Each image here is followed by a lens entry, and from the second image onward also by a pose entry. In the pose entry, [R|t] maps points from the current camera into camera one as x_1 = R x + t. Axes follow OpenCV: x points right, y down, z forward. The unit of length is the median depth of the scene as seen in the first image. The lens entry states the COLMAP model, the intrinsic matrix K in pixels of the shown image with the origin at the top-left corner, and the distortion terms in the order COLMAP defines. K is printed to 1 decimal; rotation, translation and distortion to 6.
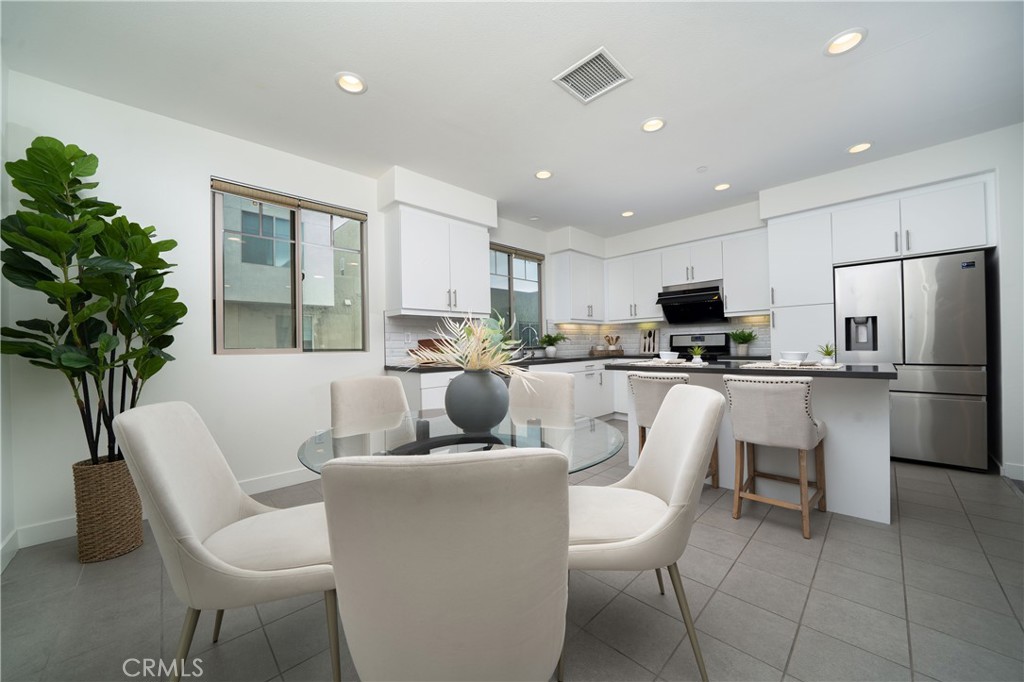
lens RADIAL K [[367.1, 0, 508.8], [0, 367.1, 342.1], [0, 0, 1]] dist [-0.026216, 0.002986]
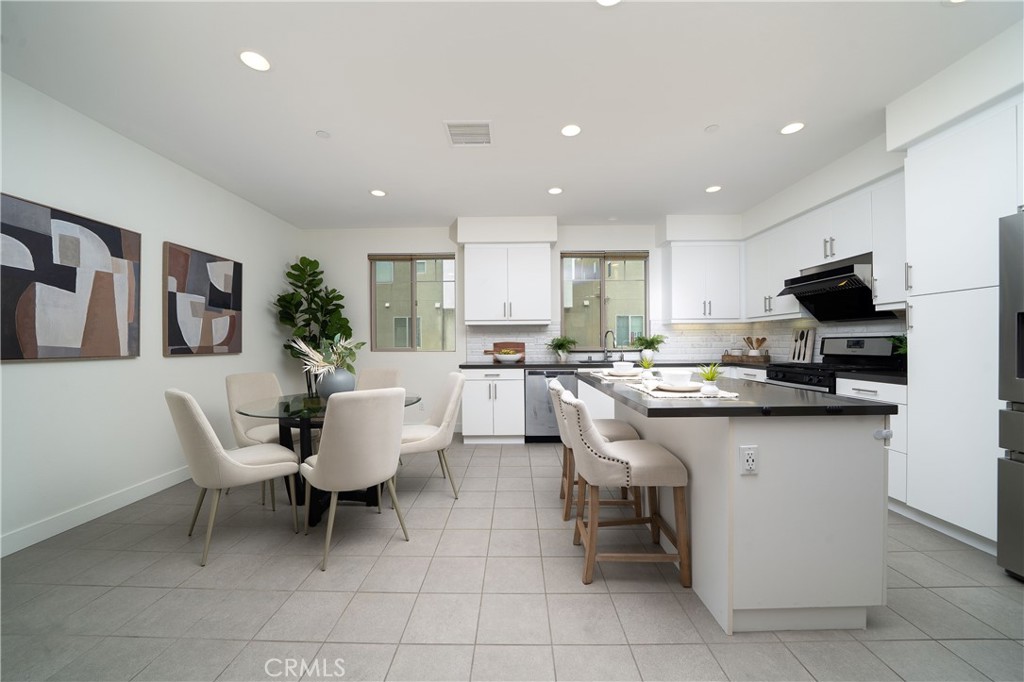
lens RADIAL K [[367.1, 0, 508.8], [0, 367.1, 342.1], [0, 0, 1]] dist [-0.026216, 0.002986]
pose [[0.710451, 0.011383, -0.703654, 0.559975], [0.000898, 0.999854, 0.017082, -0.025536], [0.703746, -0.012768, 0.710337, 0.102194]]
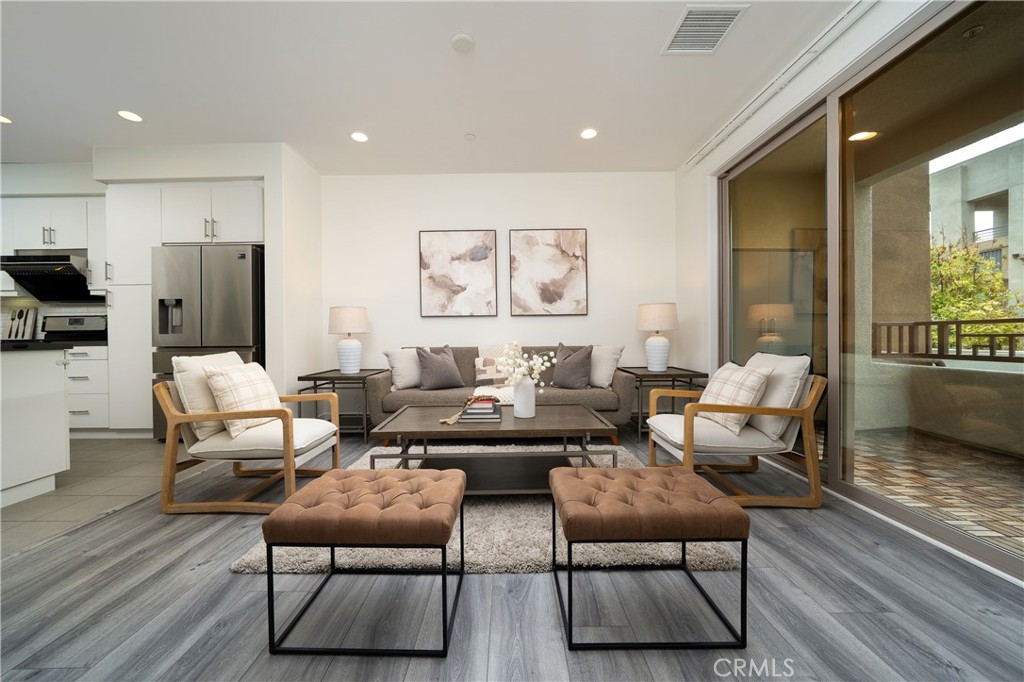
lens RADIAL K [[359.9, 0, 511.3], [0, 359.9, 337.3], [0, 0, 1]] dist [-0.005749, 0.000100]
pose [[0.690806, 0.005931, 0.723015, 0.646381], [-0.008642, 0.999963, 0.000055, 0.018491], [-0.722988, -0.006286, 0.690832, -0.244983]]
